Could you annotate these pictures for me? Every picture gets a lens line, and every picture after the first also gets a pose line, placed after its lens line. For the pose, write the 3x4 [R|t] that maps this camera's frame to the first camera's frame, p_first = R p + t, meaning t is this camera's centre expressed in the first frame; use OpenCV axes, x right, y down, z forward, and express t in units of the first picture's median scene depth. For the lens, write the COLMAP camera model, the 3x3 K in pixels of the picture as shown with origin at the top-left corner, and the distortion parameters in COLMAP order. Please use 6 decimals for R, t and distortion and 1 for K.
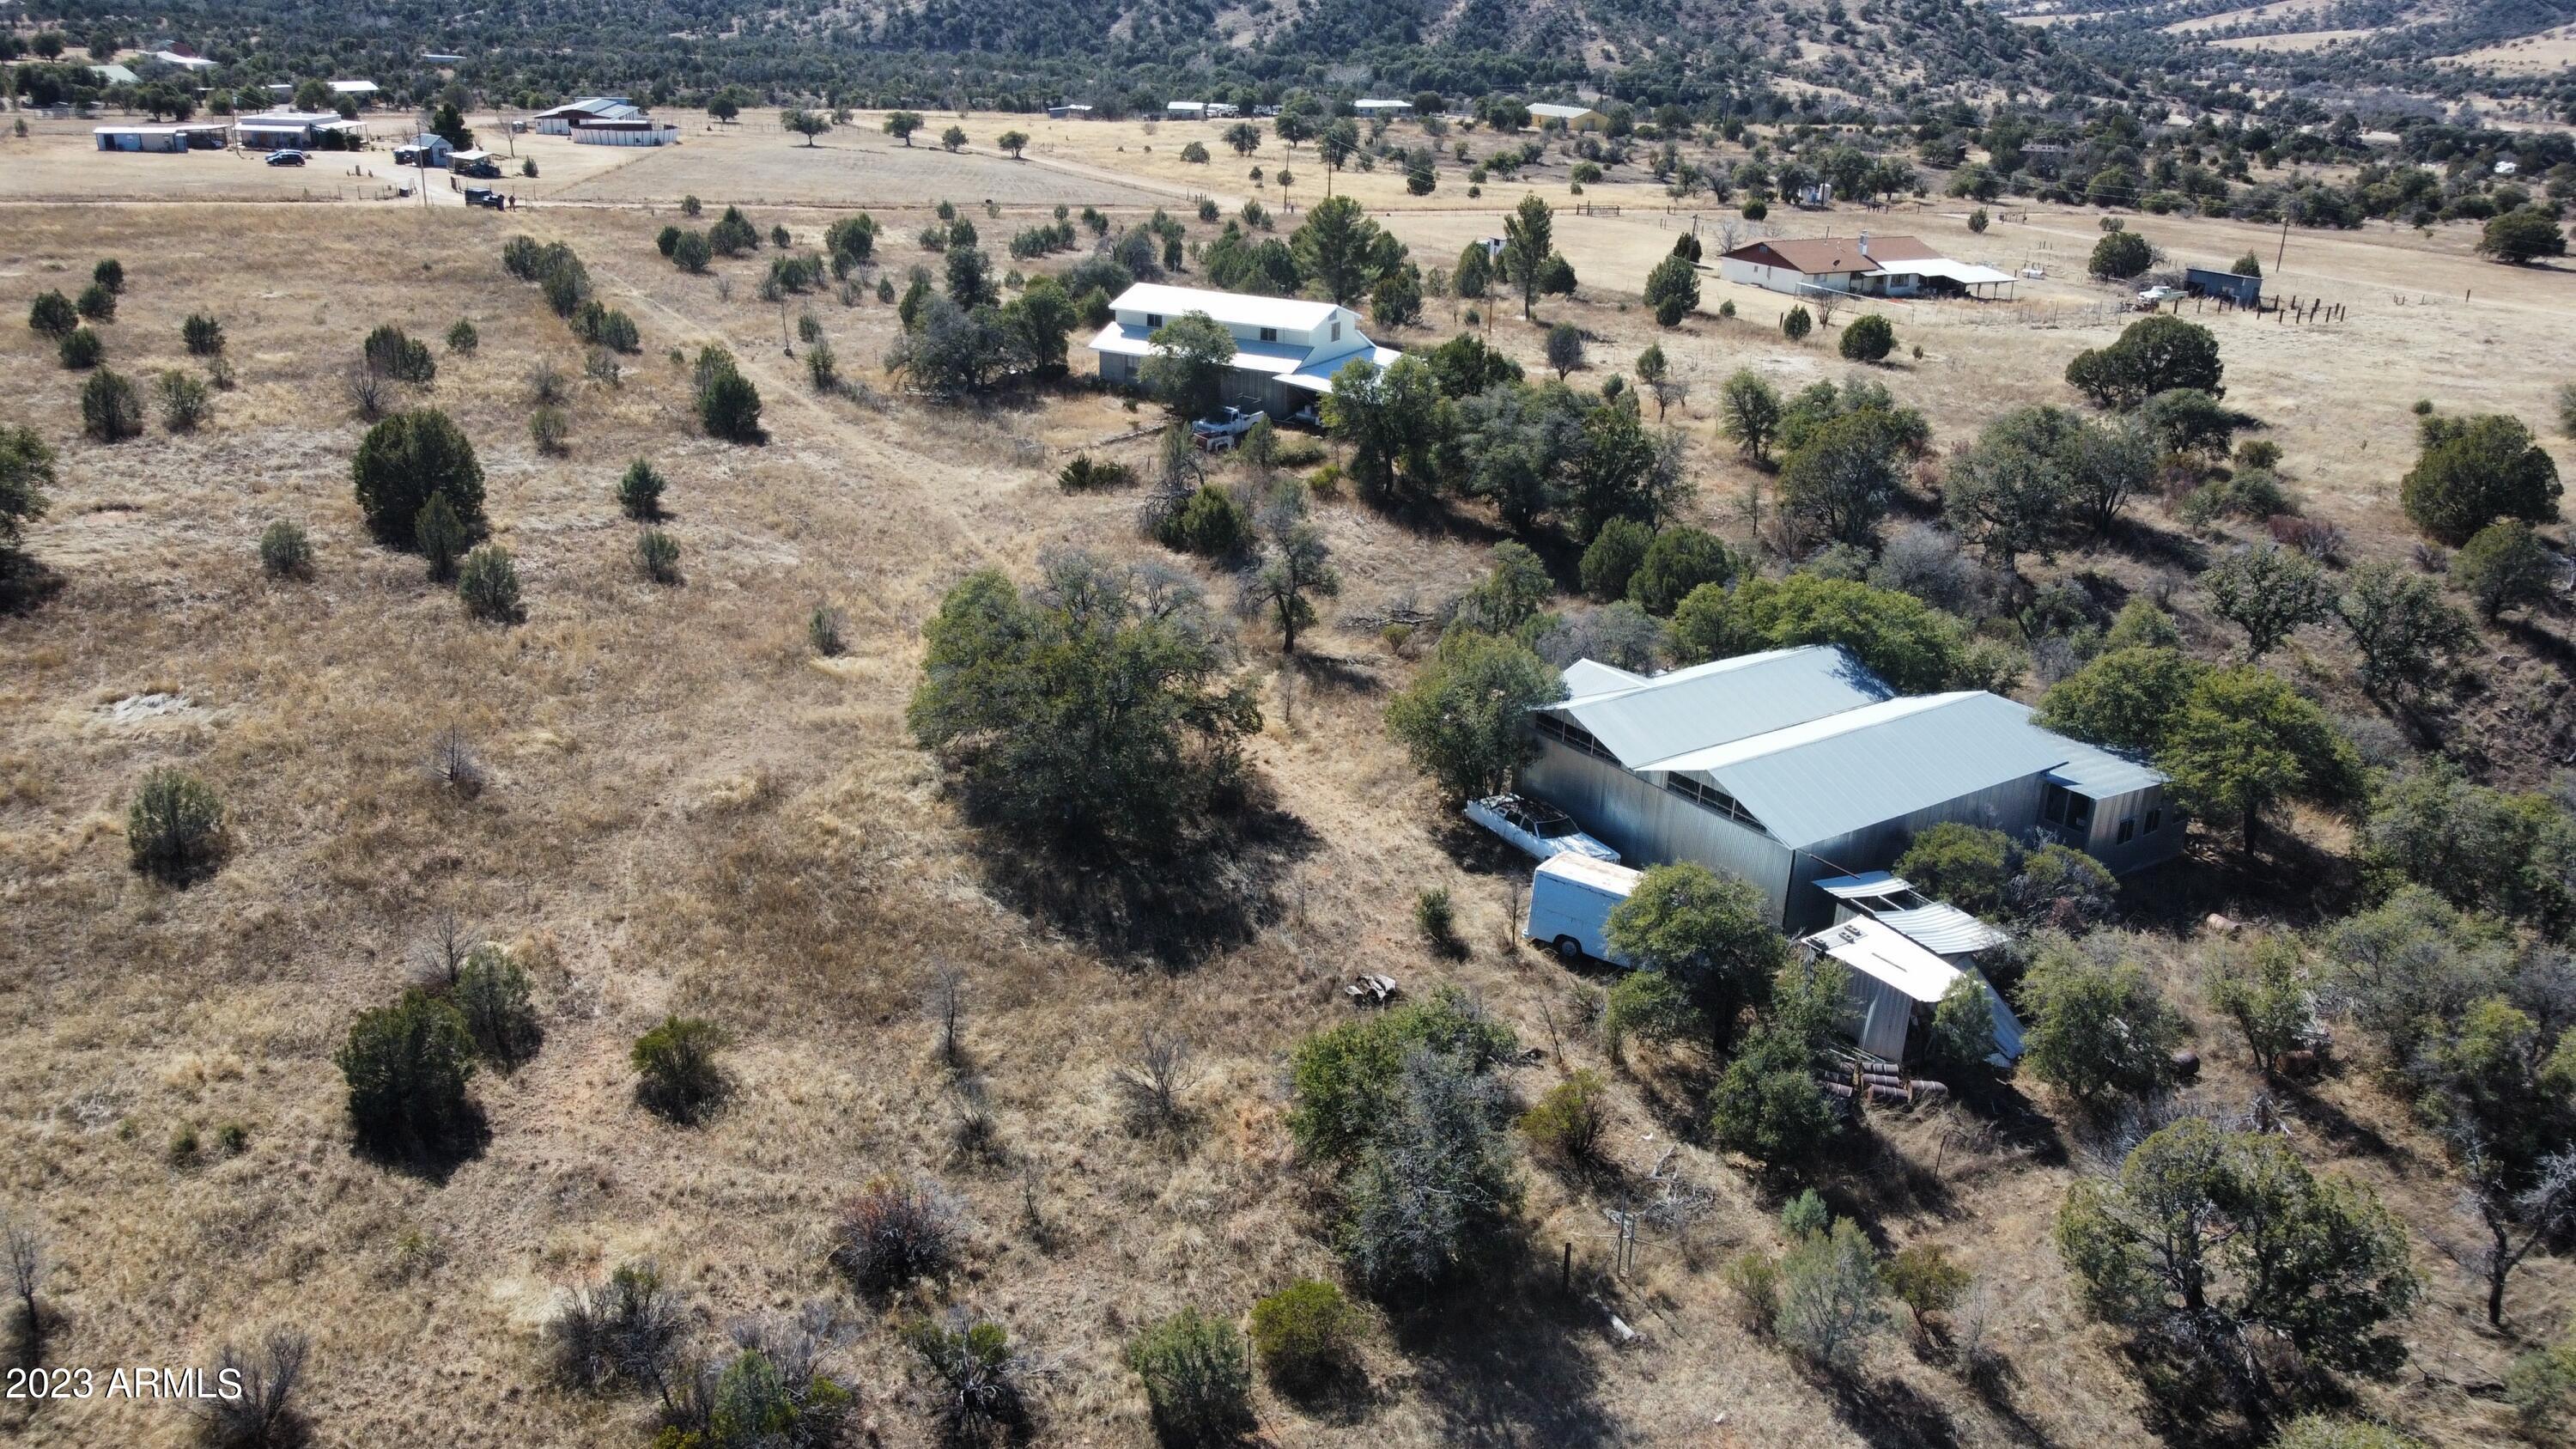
lens RADIAL K [[1946.9, 0, 1280.6], [0, 1946.9, 717.3], [0, 0, 1]] dist [-0.007373, -0.003209]
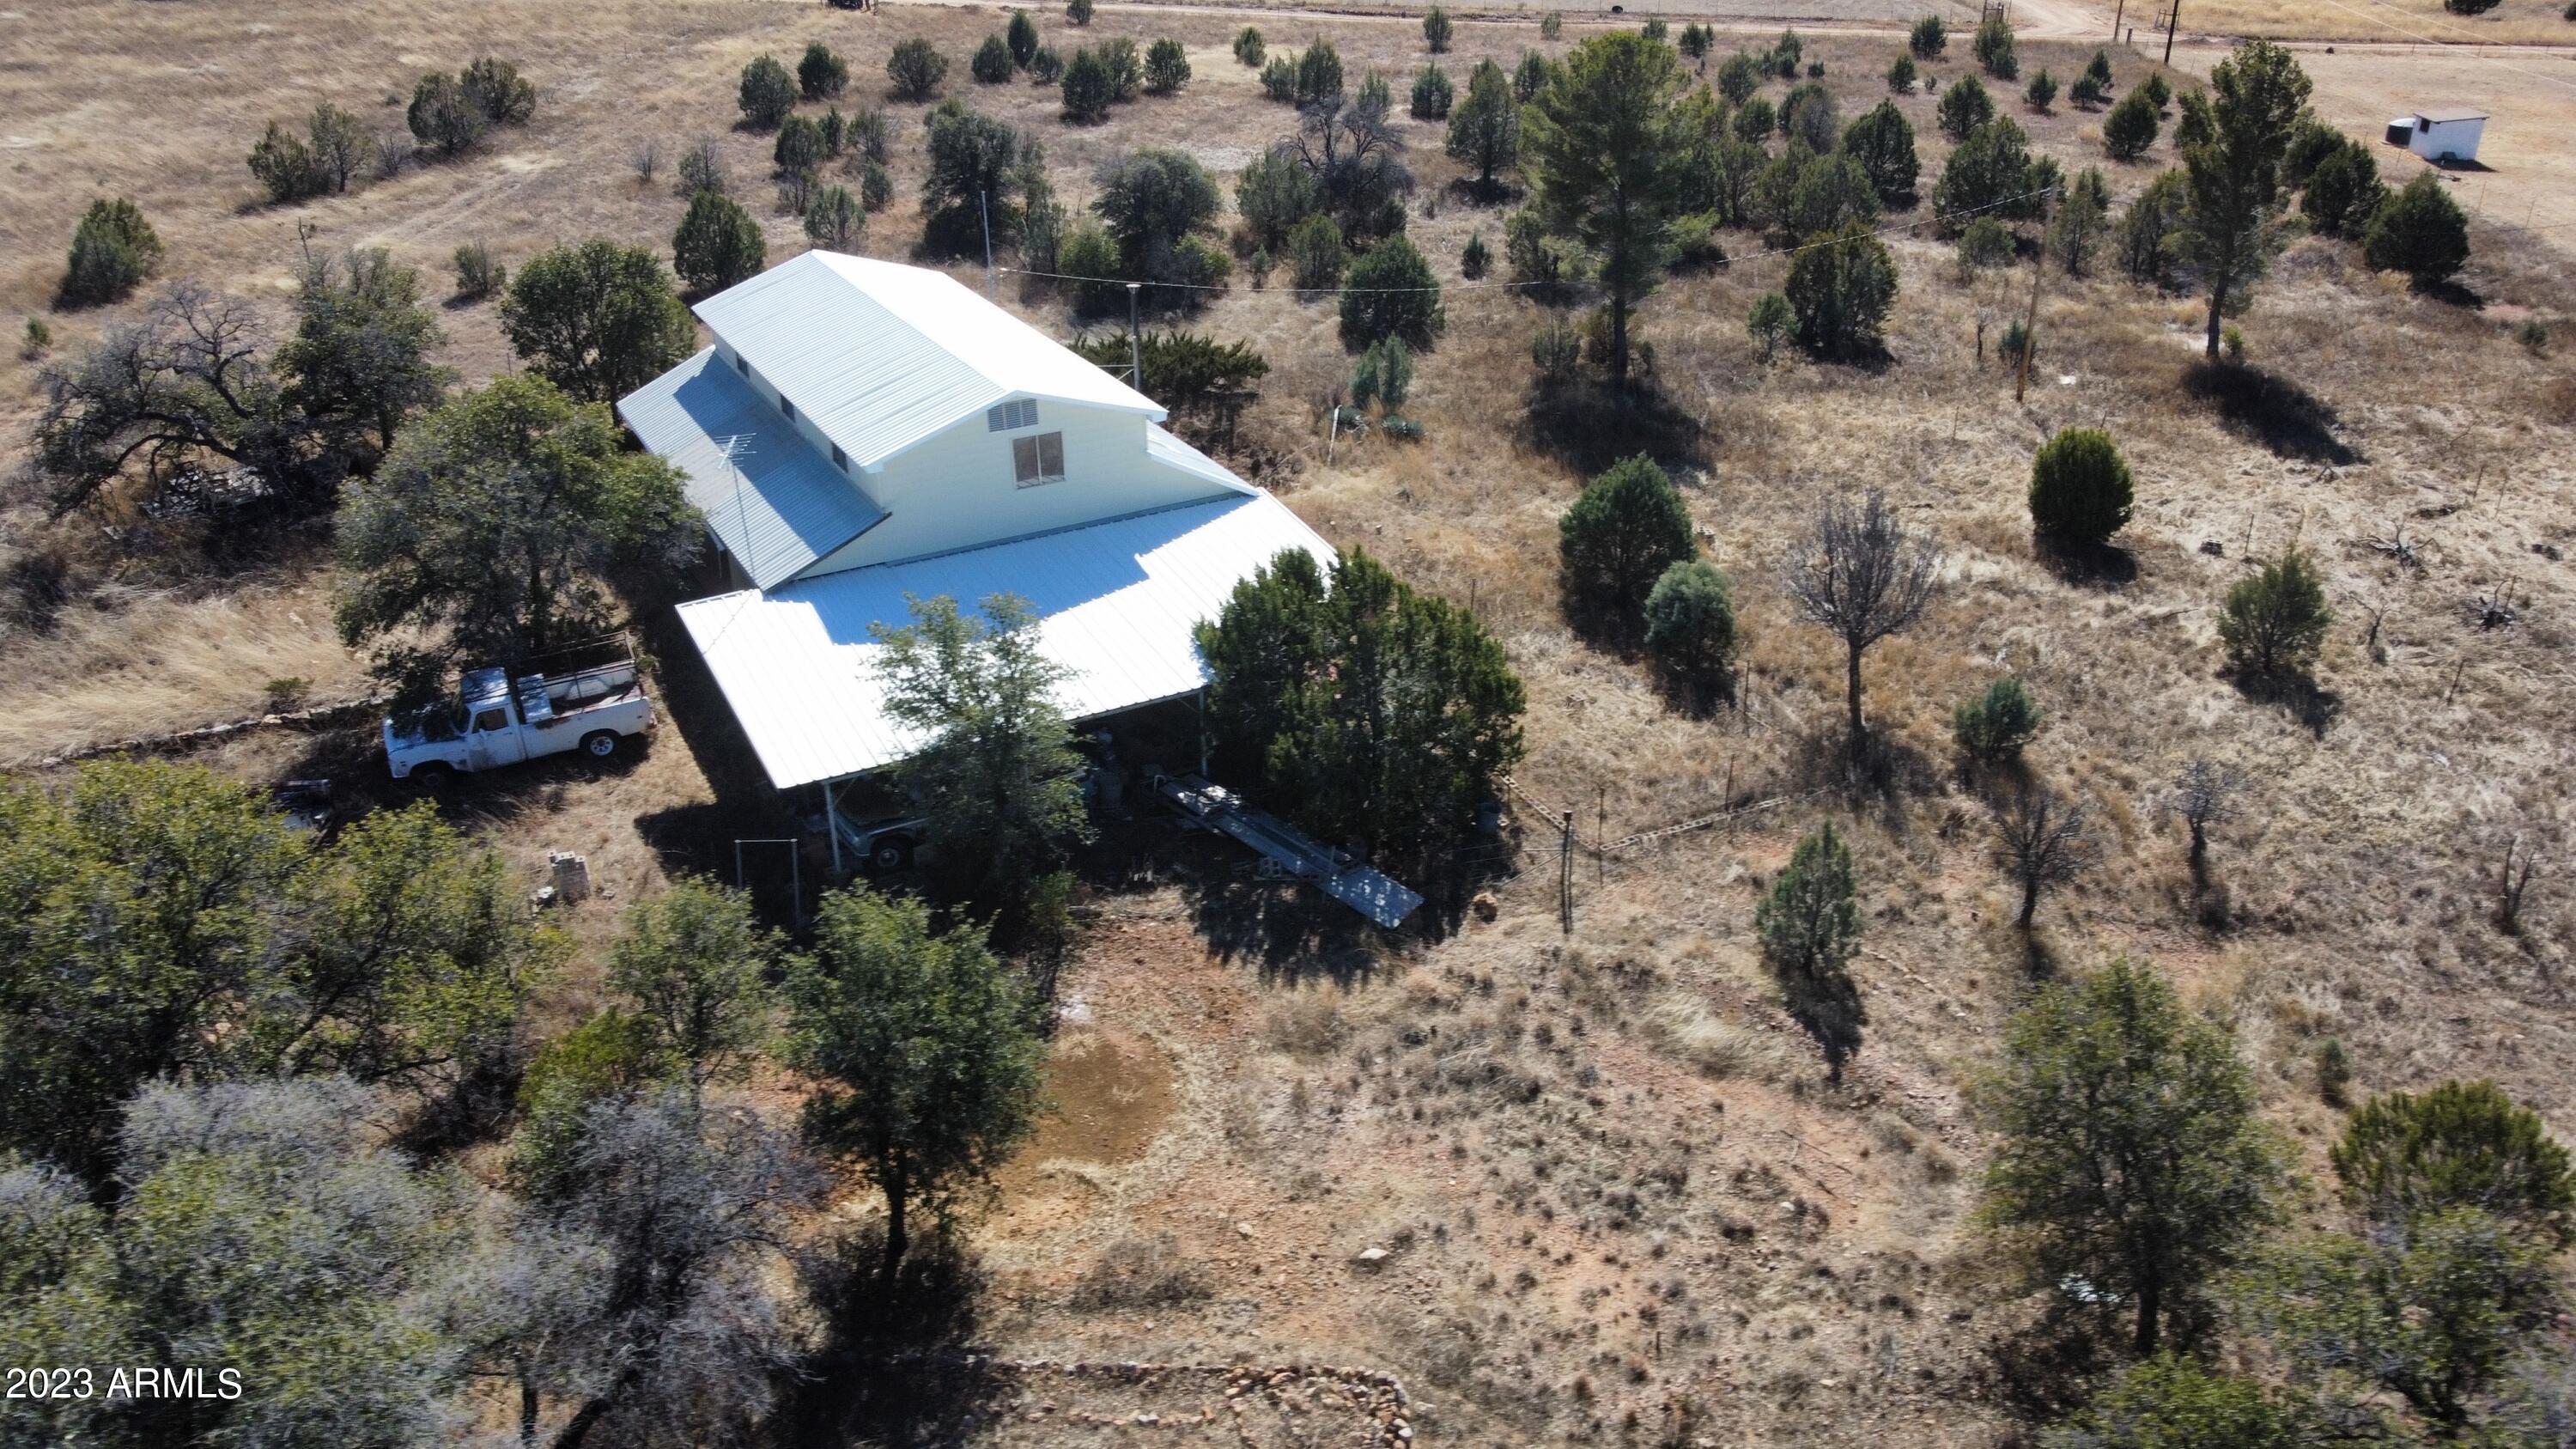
lens RADIAL K [[1946.9, 0, 1298.0], [0, 1946.9, 750.3], [0, 0, 1]] dist [-0.007373, -0.003209]
pose [[0.843187, 0.211936, -0.494085, 0.253752], [-0.154350, 0.975760, 0.155141, -0.214990], [0.514988, -0.054550, 0.855460, 0.753217]]
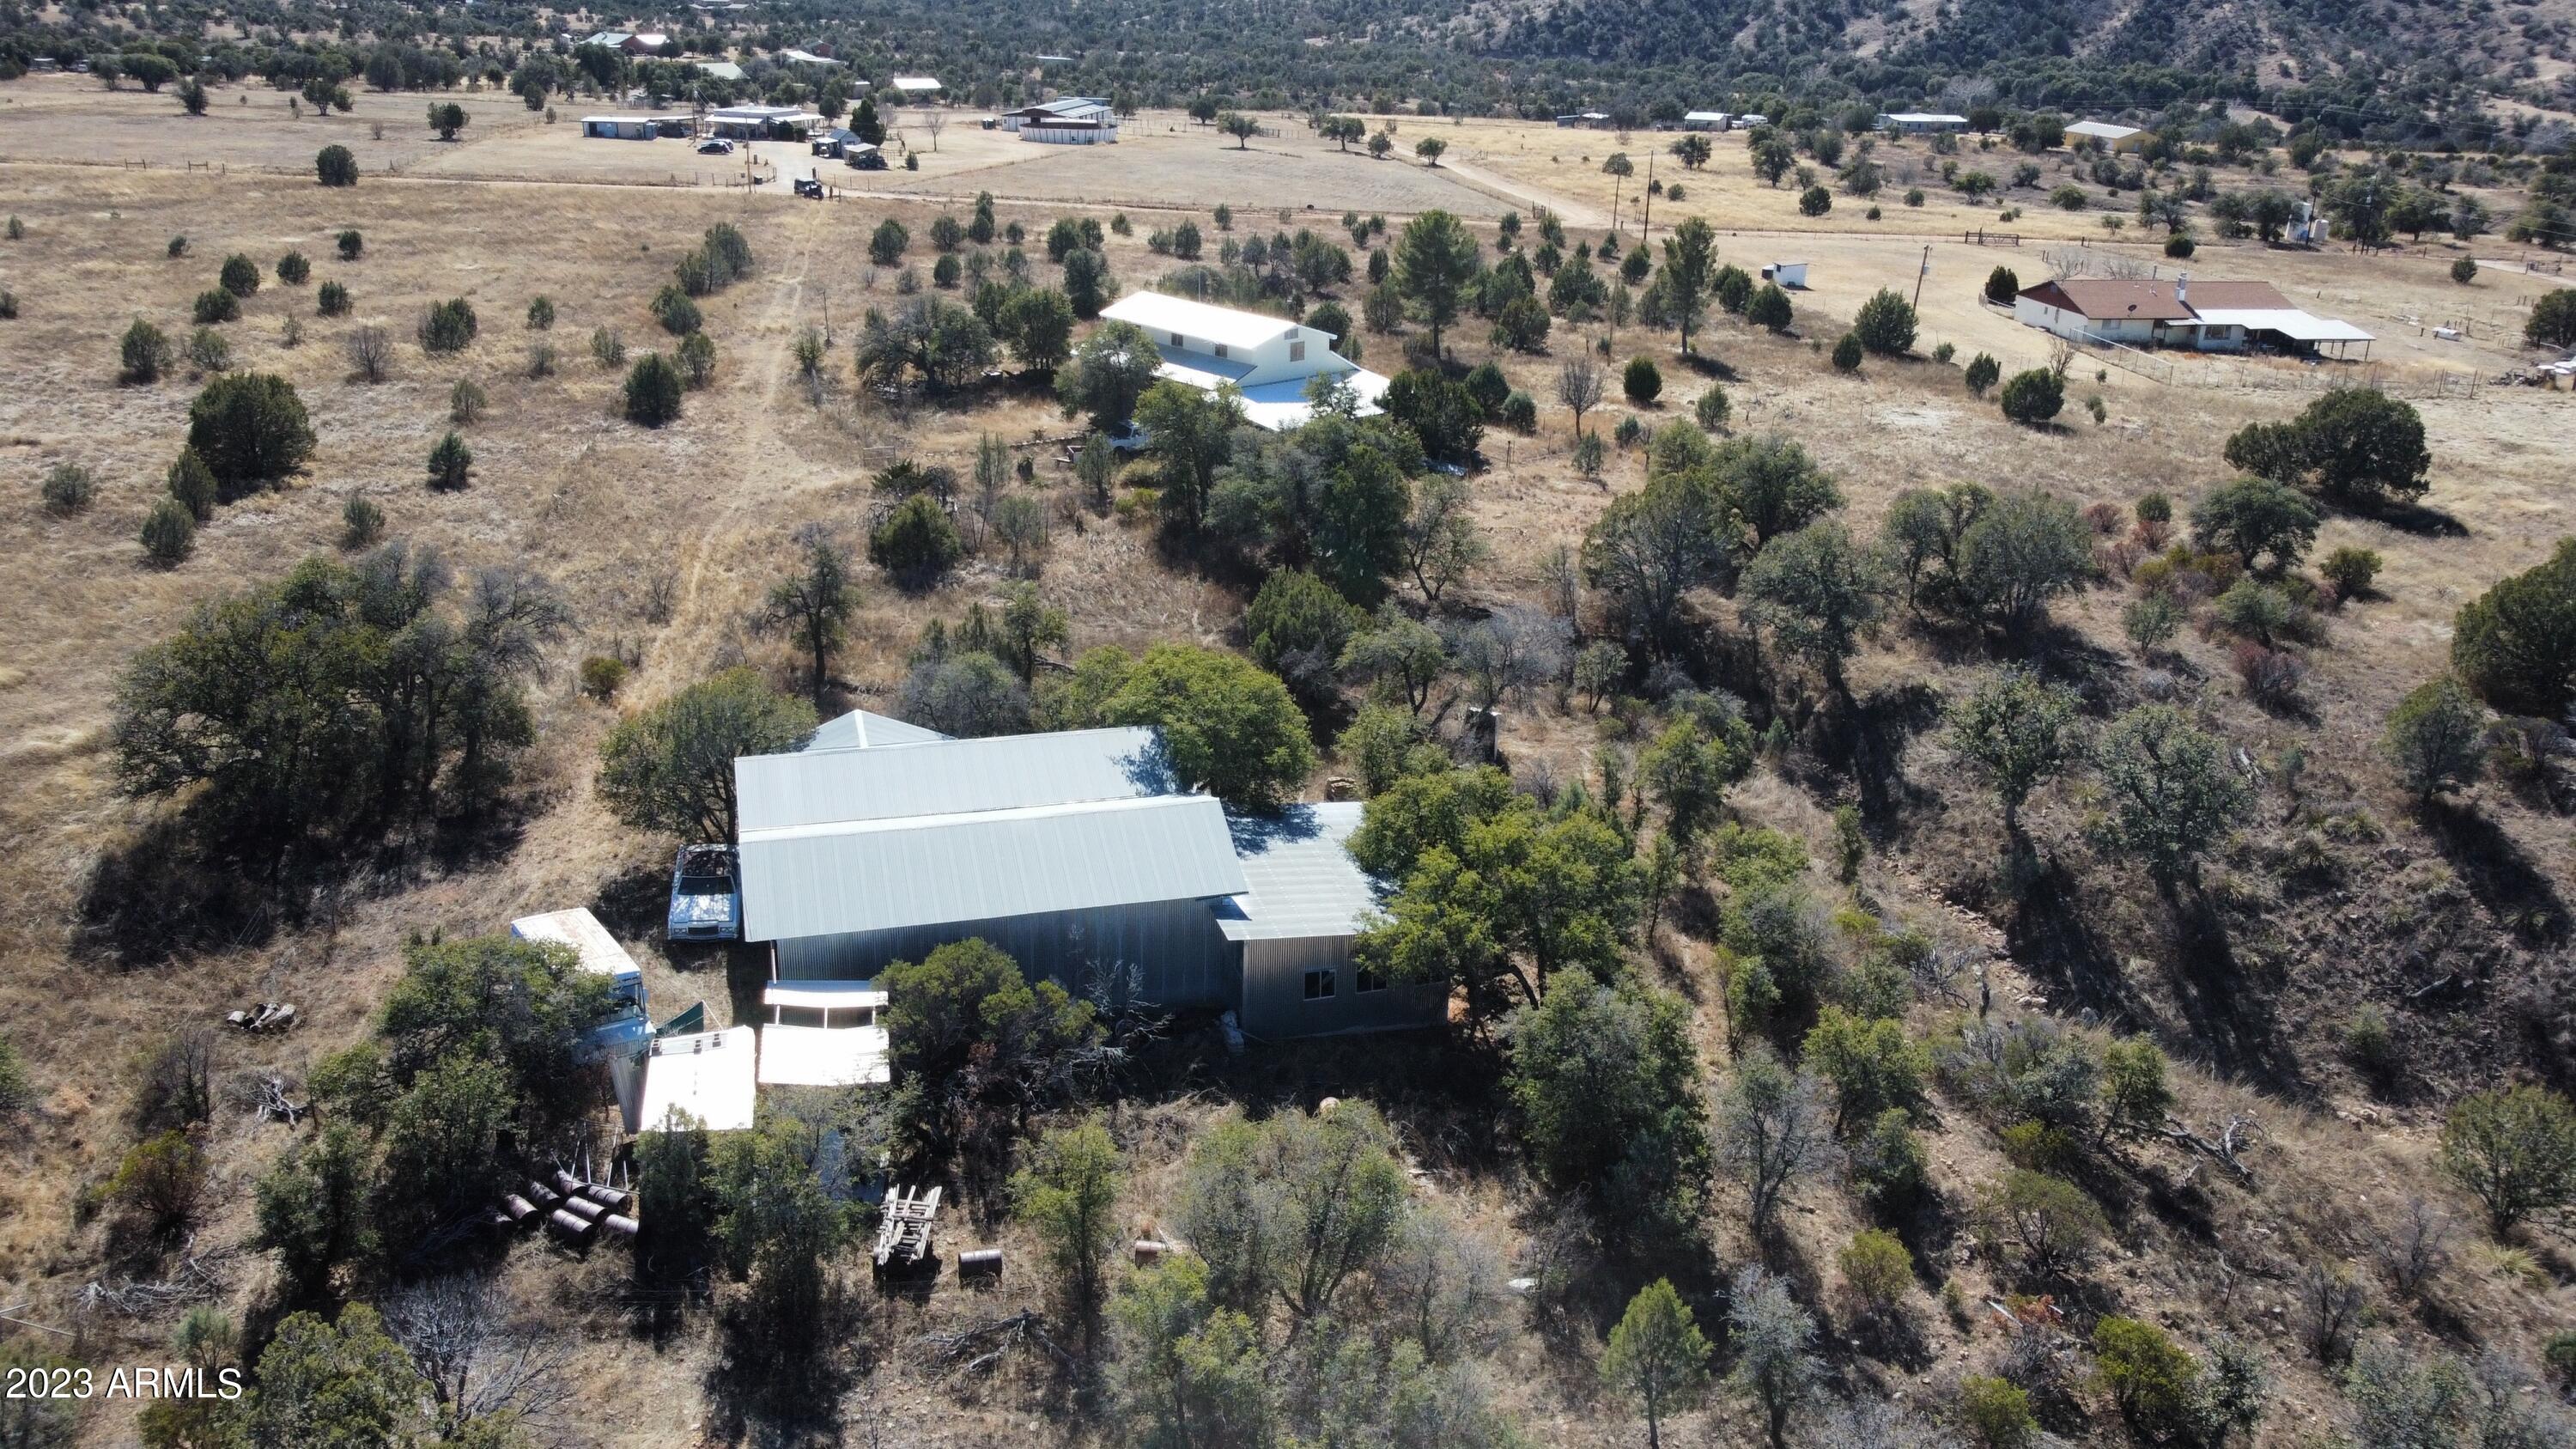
lens RADIAL K [[1946.9, 0, 1293.2], [0, 1946.9, 725.3], [0, 0, 1]] dist [-0.007373, -0.003209]
pose [[0.944659, 0.113787, -0.307688, 0.350374], [-0.113810, 0.993341, 0.017934, -0.034593], [0.307680, 0.018077, 0.951318, 0.102311]]
